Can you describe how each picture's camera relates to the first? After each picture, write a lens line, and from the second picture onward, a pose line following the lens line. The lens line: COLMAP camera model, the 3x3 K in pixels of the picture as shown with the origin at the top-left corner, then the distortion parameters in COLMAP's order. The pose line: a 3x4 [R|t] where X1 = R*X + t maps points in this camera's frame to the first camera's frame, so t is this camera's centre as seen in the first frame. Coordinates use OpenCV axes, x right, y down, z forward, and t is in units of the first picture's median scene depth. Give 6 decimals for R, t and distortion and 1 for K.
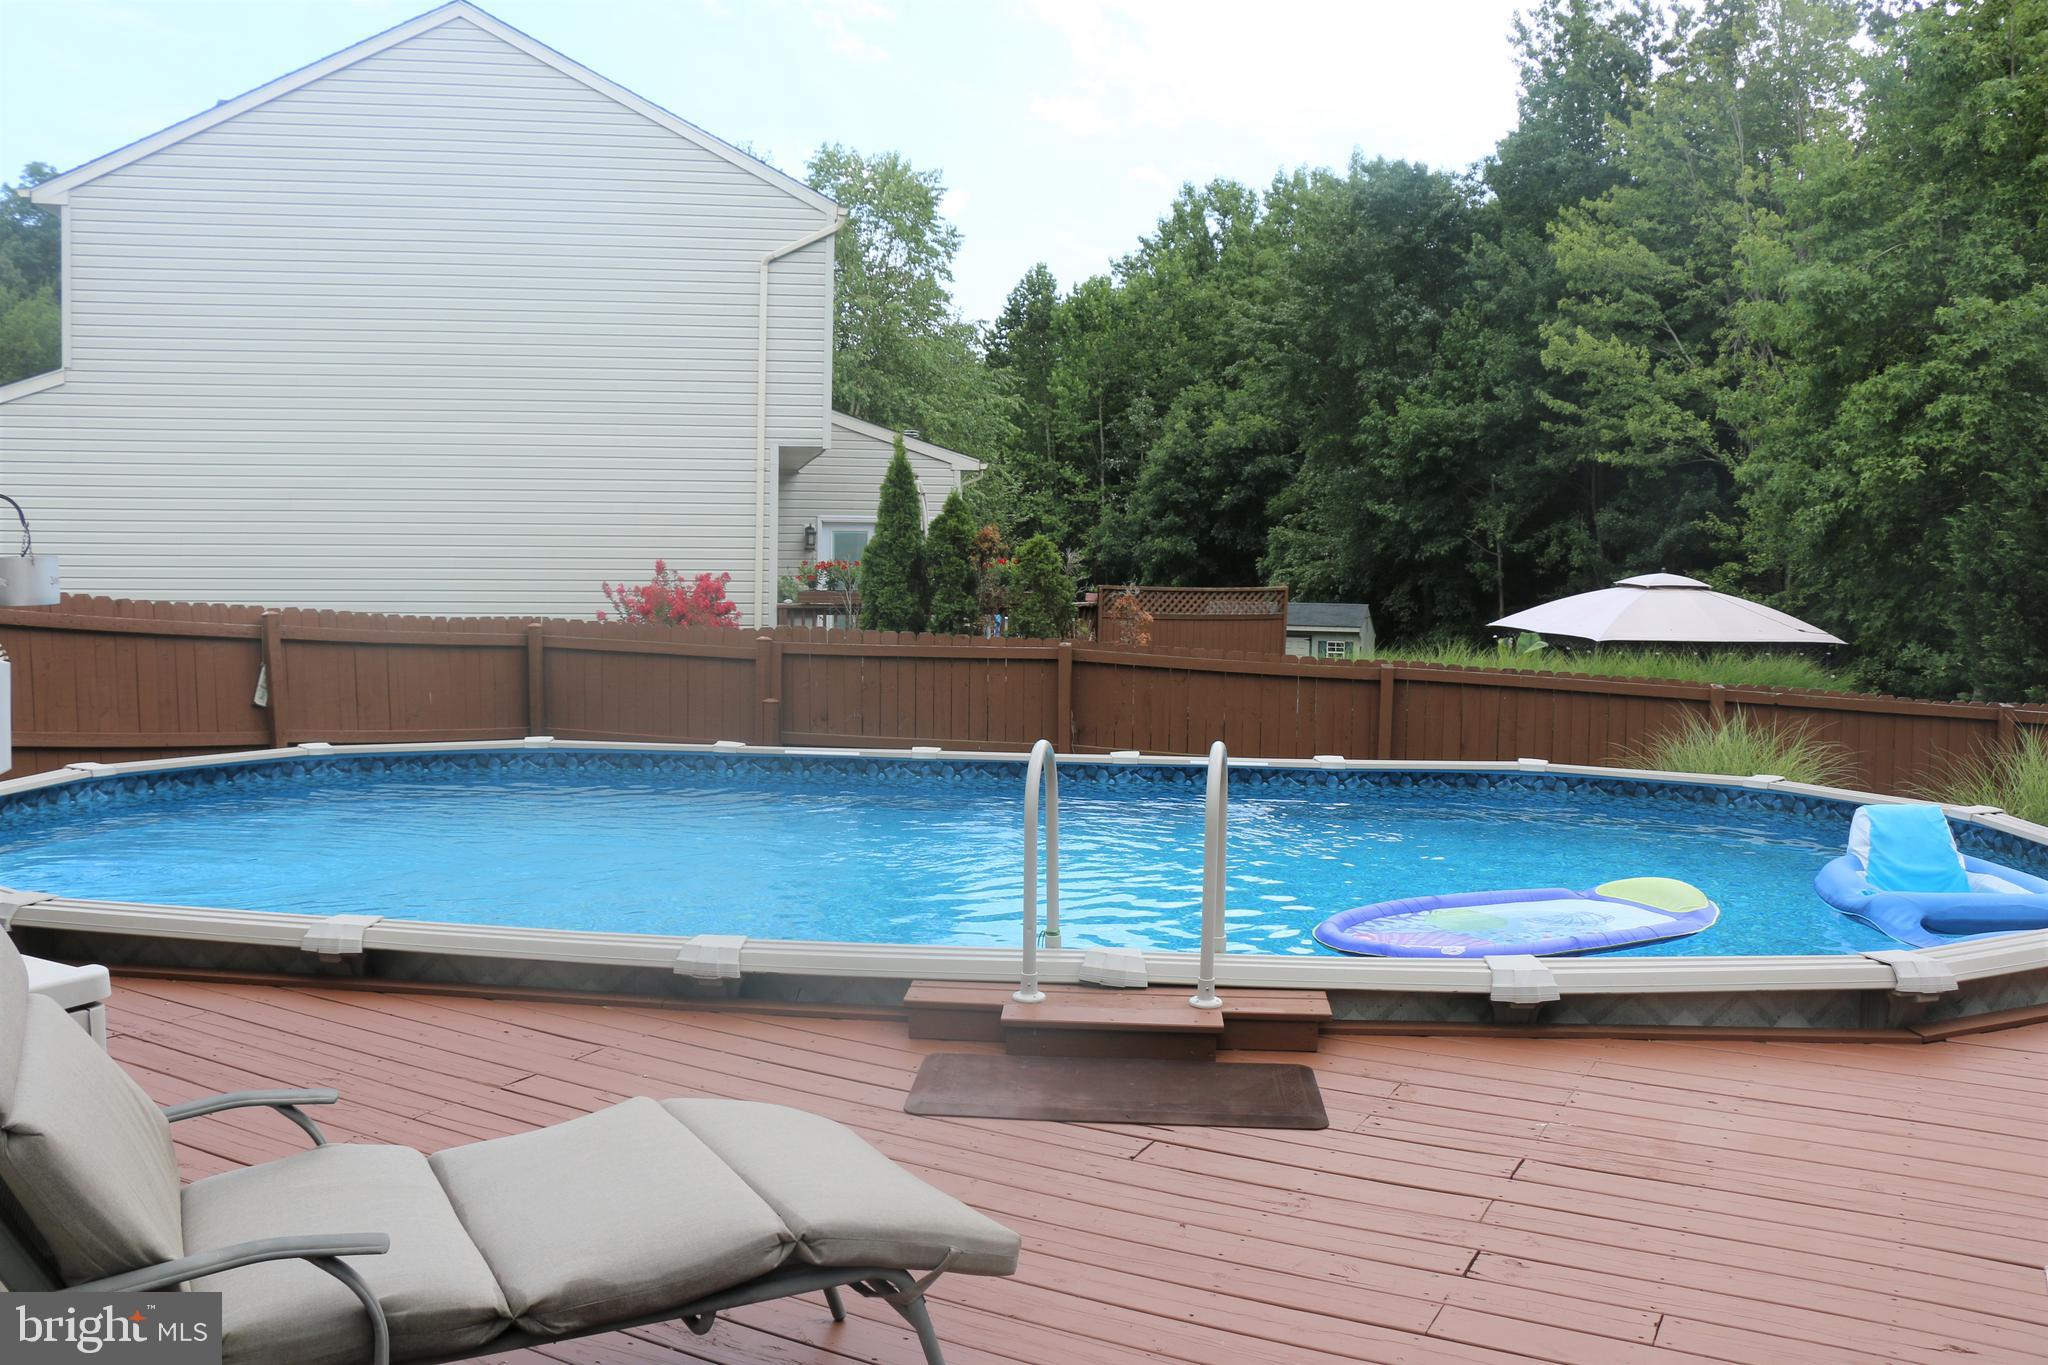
lens RADIAL K [[1701.2, 0, 1024.0], [0, 1701.2, 682.5], [0, 0, 1]] dist [-0.187858, 0.166057]
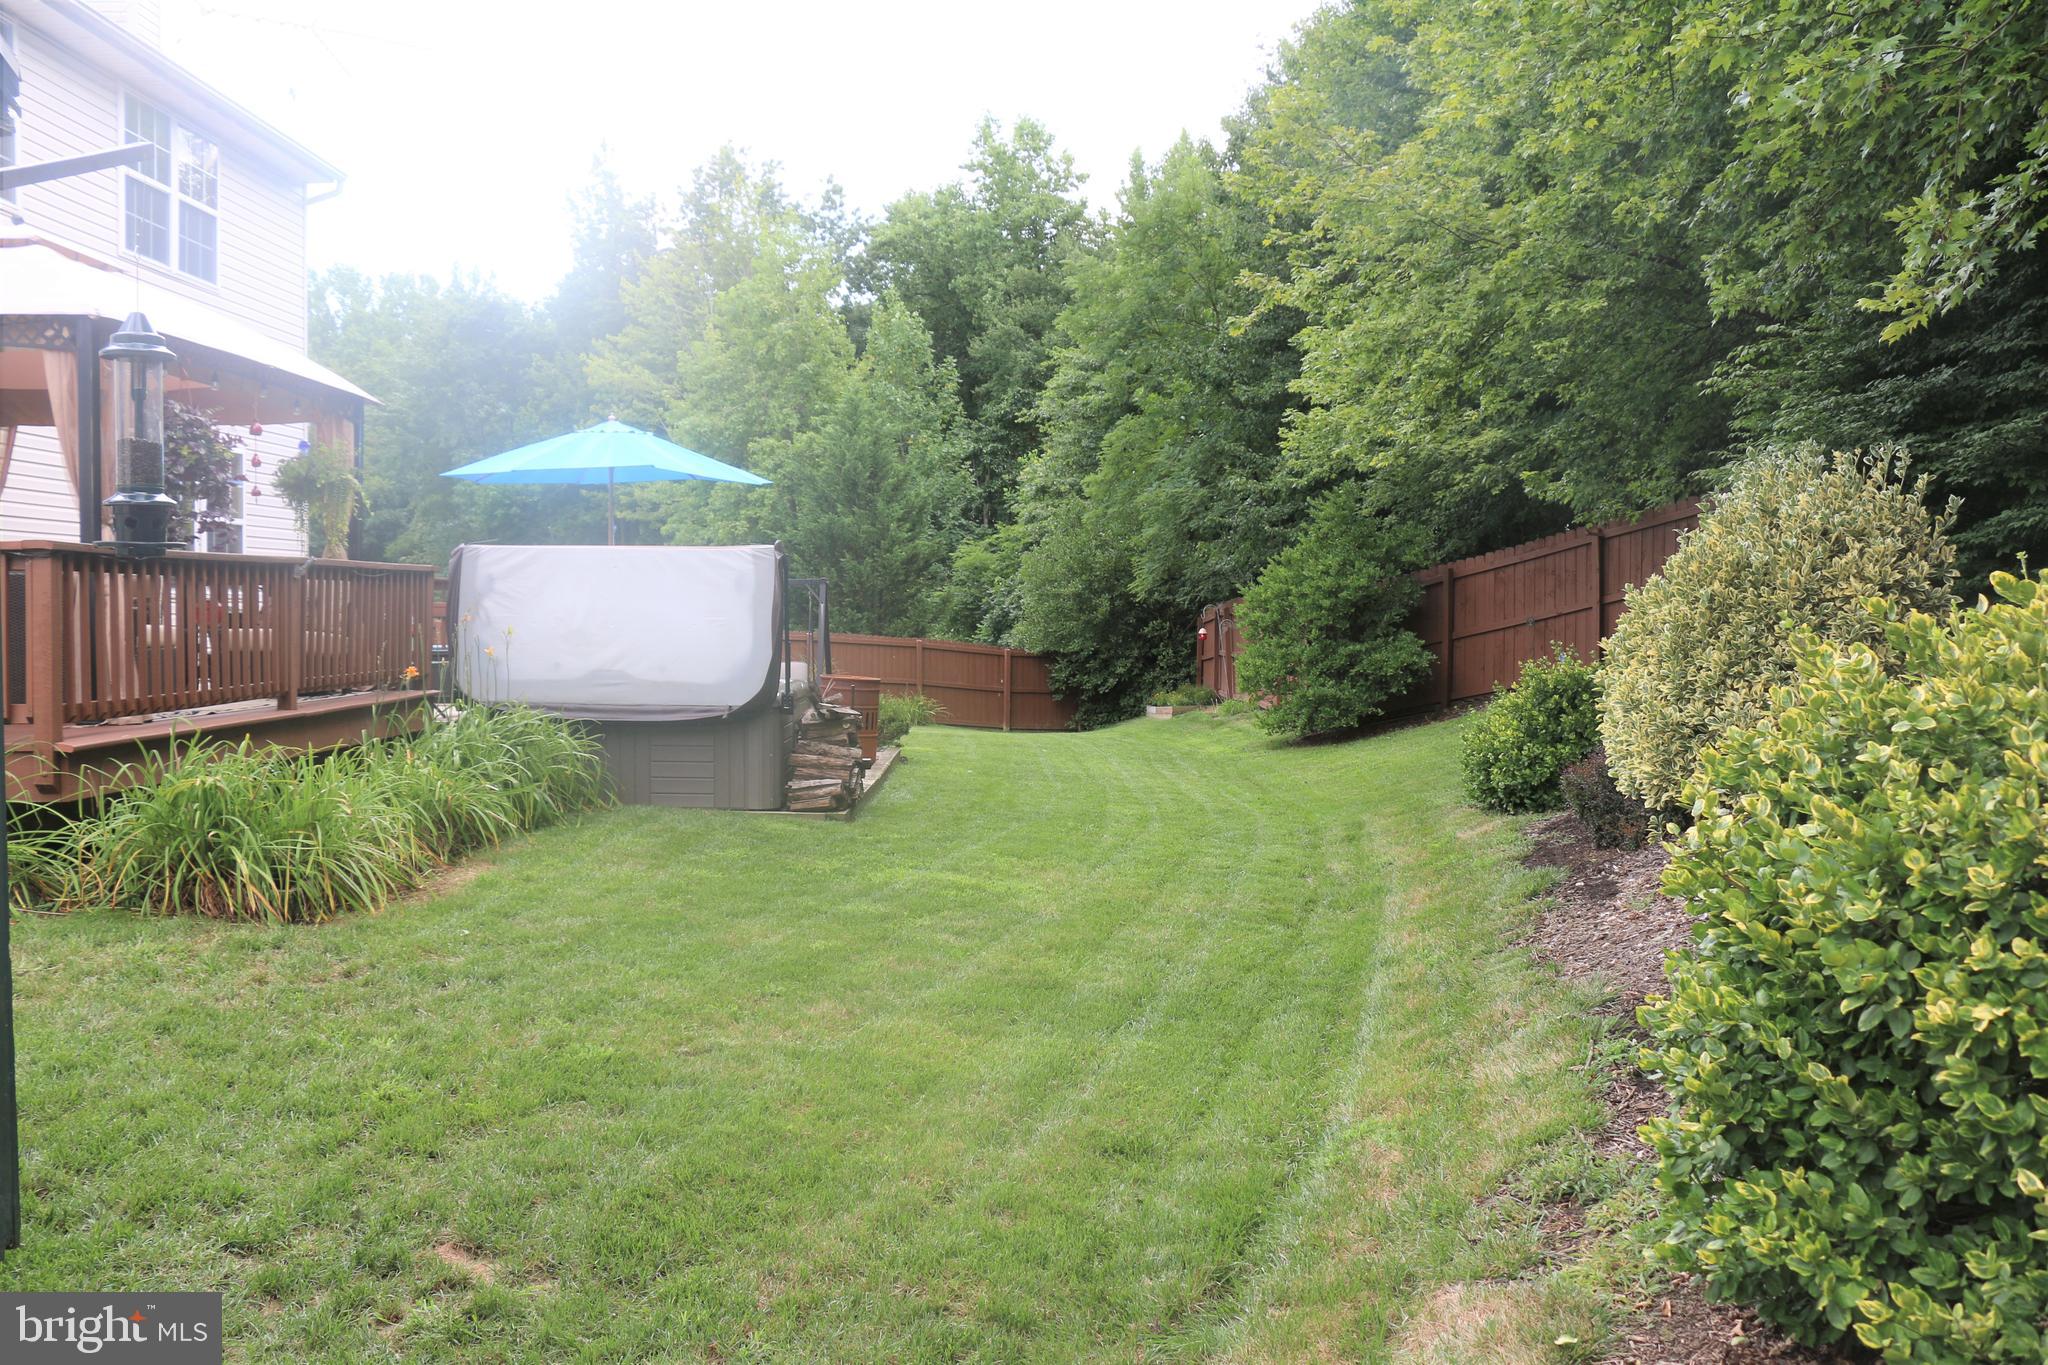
lens RADIAL K [[1701.2, 0, 1024.0], [0, 1701.2, 682.5], [0, 0, 1]] dist [-0.187858, 0.166057]
pose [[0.874574, -0.038468, 0.483364, -0.040899], [0.049121, 0.998749, -0.009393, 0.028468], [-0.482398, 0.031958, 0.875369, -0.301528]]
